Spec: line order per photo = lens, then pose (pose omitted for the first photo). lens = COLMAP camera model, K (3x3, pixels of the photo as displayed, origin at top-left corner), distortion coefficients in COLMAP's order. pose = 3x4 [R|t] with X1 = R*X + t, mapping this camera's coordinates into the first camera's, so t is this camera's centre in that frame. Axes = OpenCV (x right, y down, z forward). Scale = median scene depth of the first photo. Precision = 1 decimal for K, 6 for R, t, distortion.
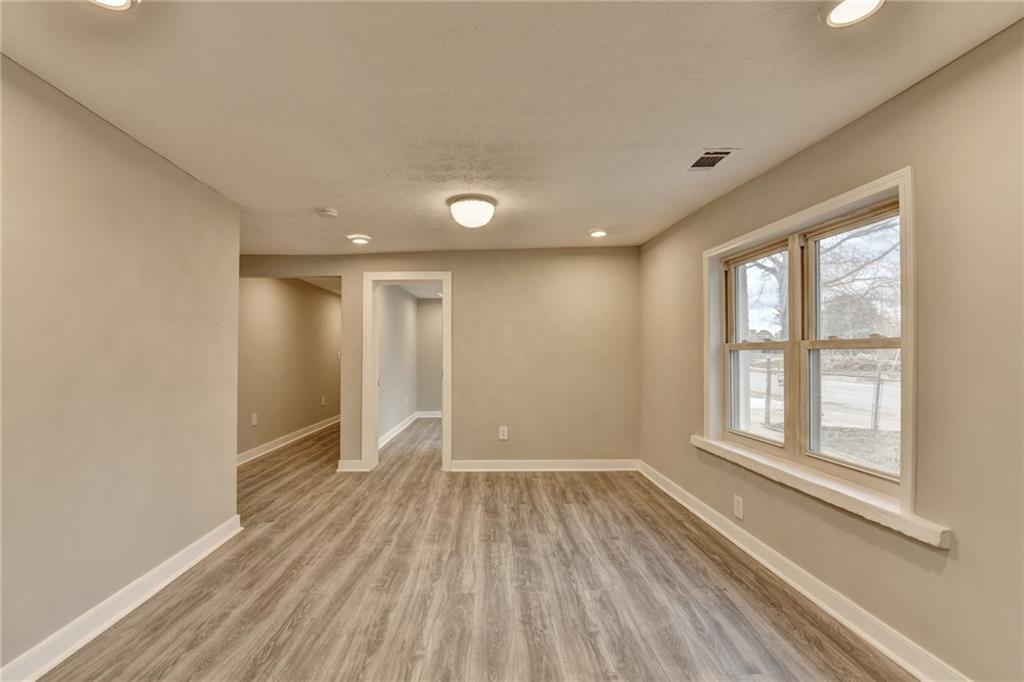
lens RADIAL K [[423.4, 0, 513.0], [0, 423.4, 348.6], [0, 0, 1]] dist [-0.018950, -0.000678]
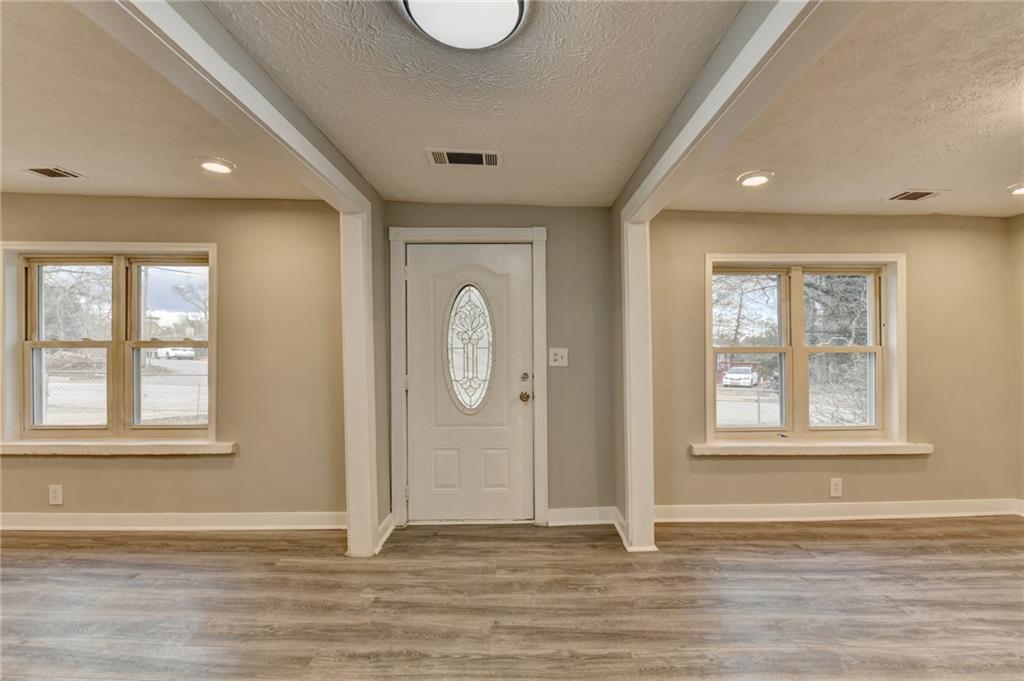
lens RADIAL K [[423.4, 0, 513.0], [0, 423.4, 348.1], [0, 0, 1]] dist [-0.018950, -0.000678]
pose [[0.035912, 0.004448, 0.999345, -0.531178], [-0.008420, 0.999956, -0.004148, -0.001717], [-0.999319, -0.008266, 0.035948, -0.222222]]
